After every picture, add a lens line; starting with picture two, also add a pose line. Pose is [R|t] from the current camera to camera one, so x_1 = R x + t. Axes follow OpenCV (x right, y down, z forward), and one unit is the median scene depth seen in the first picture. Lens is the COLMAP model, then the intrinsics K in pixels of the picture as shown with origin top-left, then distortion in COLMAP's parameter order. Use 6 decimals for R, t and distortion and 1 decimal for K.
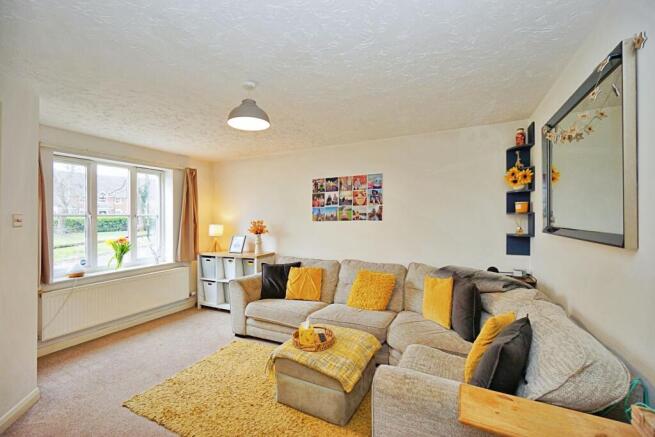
lens RADIAL K [[282.4, 0, 325.8], [0, 282.4, 219.2], [0, 0, 1]] dist [-0.001394, 0.001026]
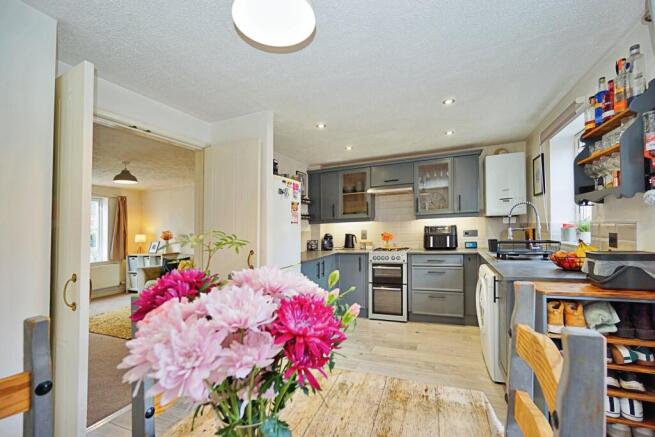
lens RADIAL K [[282.4, 0, 326.5], [0, 282.4, 216.0], [0, 0, 1]] dist [-0.001394, 0.001026]
pose [[0.998303, -0.018575, 0.055194, 0.508364], [0.021396, 0.998472, -0.050956, 0.020328], [-0.054163, 0.052050, 0.997175, -0.524527]]
